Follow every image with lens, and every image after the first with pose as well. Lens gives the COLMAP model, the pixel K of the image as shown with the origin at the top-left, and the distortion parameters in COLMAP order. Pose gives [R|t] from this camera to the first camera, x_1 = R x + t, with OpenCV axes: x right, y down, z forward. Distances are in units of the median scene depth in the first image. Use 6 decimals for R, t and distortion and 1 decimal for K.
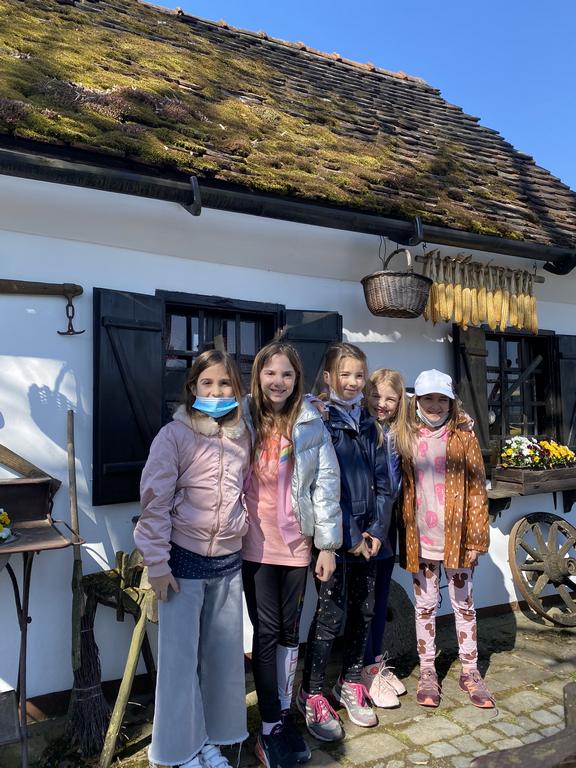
lens RADIAL K [[572.0, 0, 288.3], [0, 572.0, 410.1], [0, 0, 1]] dist [0.006393, -0.006368]
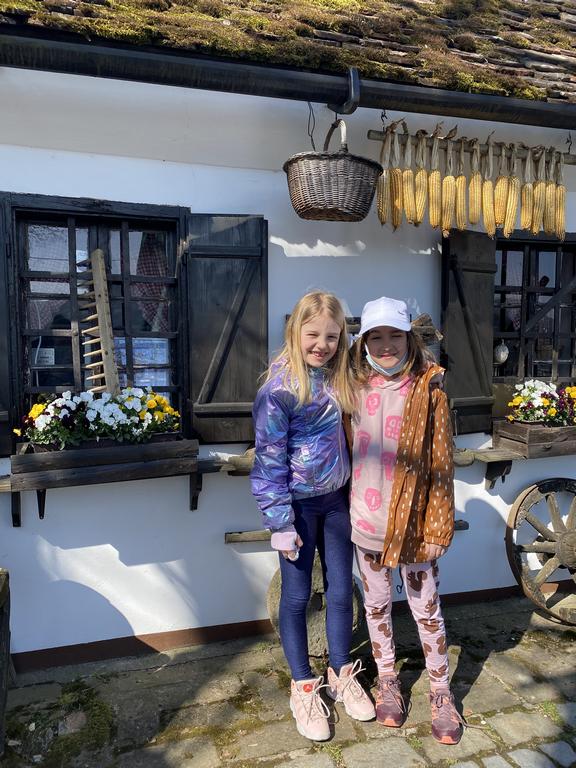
lens RADIAL K [[572.0, 0, 288.3], [0, 572.0, 410.1], [0, 0, 1]] dist [0.006393, -0.006368]
pose [[0.983155, 0.030385, -0.180231, 0.249264], [-0.004570, 0.989864, 0.141948, -0.023656], [0.182717, -0.138733, 0.973328, 0.224281]]
